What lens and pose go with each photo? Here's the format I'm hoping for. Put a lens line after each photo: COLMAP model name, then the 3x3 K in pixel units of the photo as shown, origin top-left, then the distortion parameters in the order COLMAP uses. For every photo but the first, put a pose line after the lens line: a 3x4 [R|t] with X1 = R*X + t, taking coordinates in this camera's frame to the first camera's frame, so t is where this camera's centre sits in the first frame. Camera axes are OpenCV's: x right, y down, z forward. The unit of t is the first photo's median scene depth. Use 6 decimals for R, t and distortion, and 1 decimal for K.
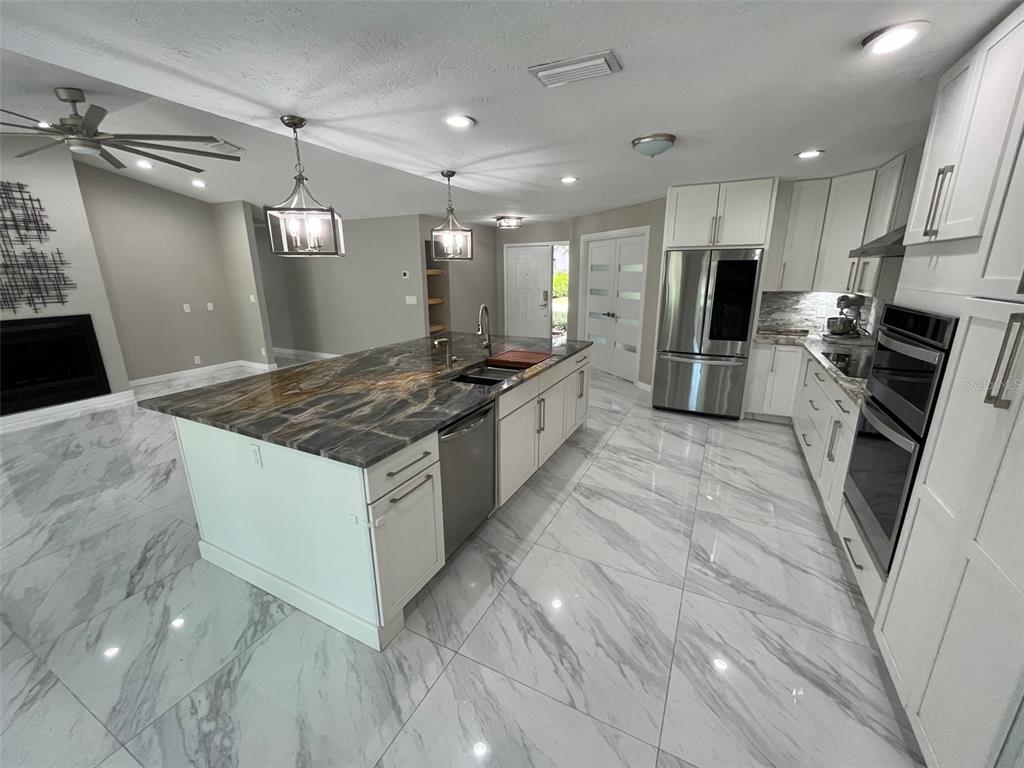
lens RADIAL K [[418.0, 0, 509.2], [0, 418.0, 383.1], [0, 0, 1]] dist [-0.002110, -0.000290]
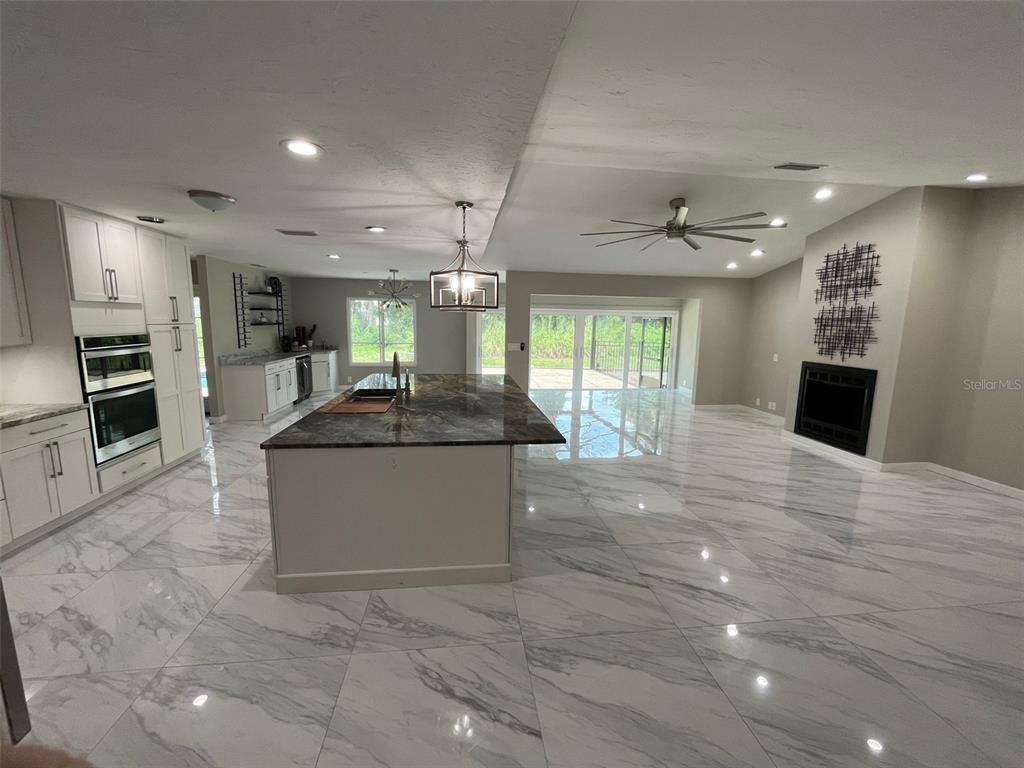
lens RADIAL K [[418.0, 0, 510.3], [0, 418.0, 380.8], [0, 0, 1]] dist [-0.002110, -0.000290]
pose [[-0.826282, 0.074514, -0.558306, 0.229419], [-0.158711, 0.920247, 0.357711, -0.424680], [0.540433, 0.384180, -0.748557, 1.548922]]
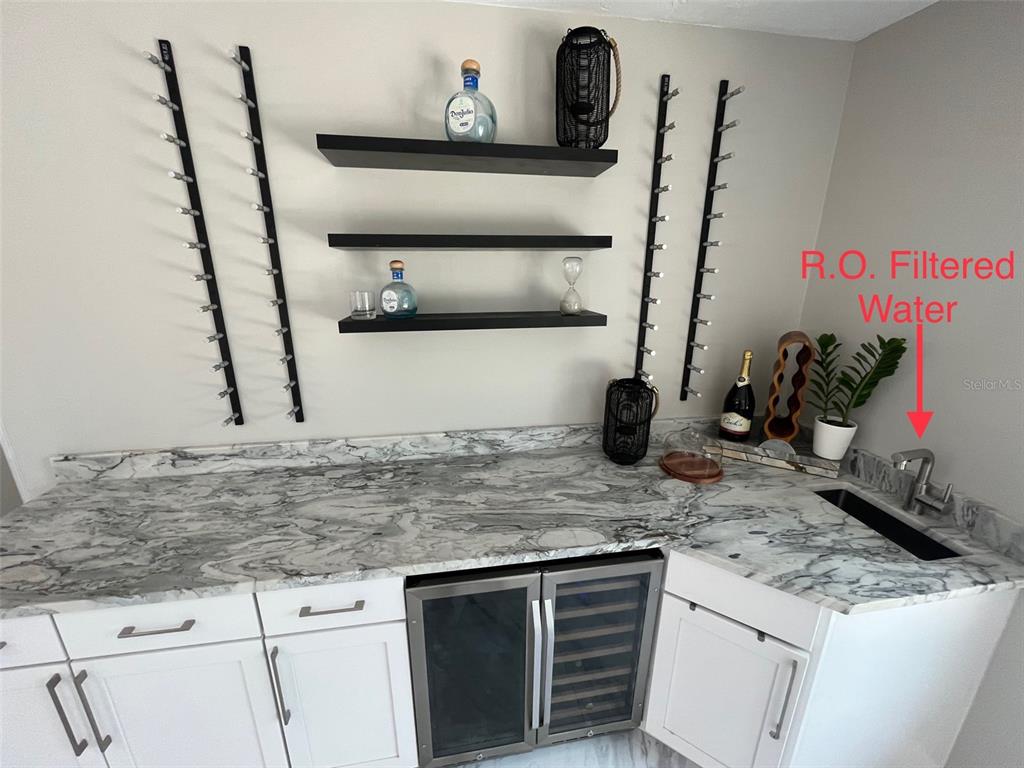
lens RADIAL K [[418.0, 0, 513.5], [0, 418.0, 383.1], [0, 0, 1]] dist [-0.002110, -0.000290]
pose [[-0.594035, -0.227445, 0.771616, -0.240618], [0.210761, 0.881687, 0.422146, 0.072115], [-0.776339, 0.413396, -0.475816, -0.323730]]
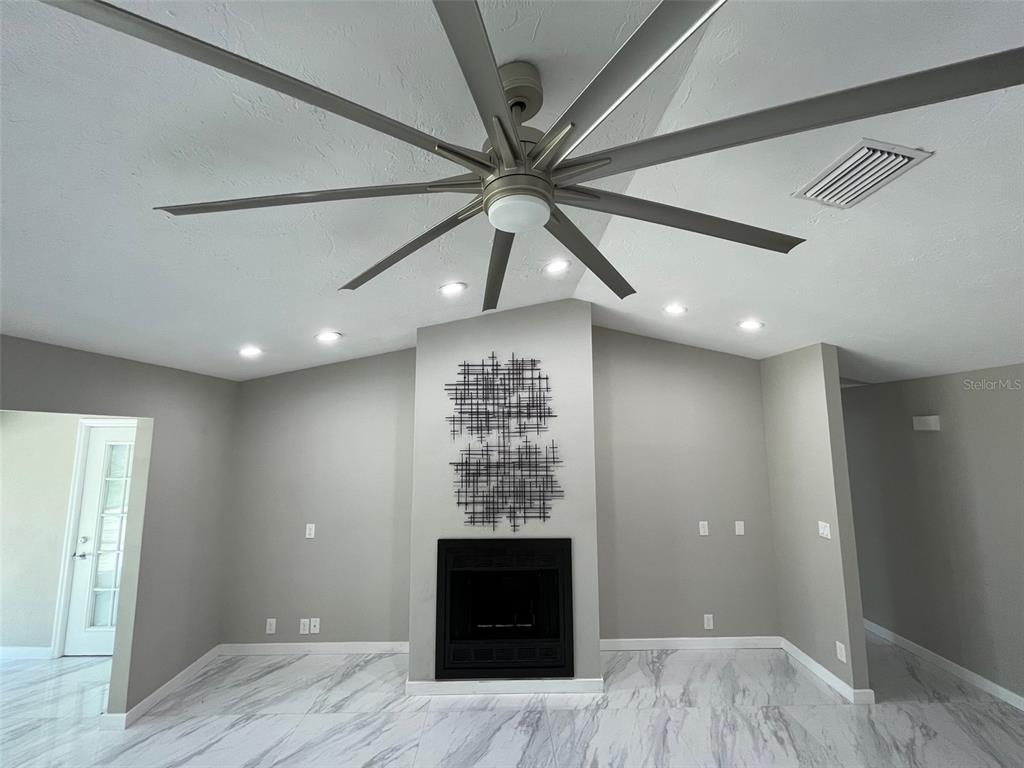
lens RADIAL K [[418.0, 0, 512.3], [0, 418.0, 382.4], [0, 0, 1]] dist [-0.002110, -0.000290]
pose [[0.480532, -0.101531, -0.871080, -0.568891], [-0.232793, 0.942874, -0.238320, -0.266645], [0.845515, 0.317302, 0.429446, 0.700014]]
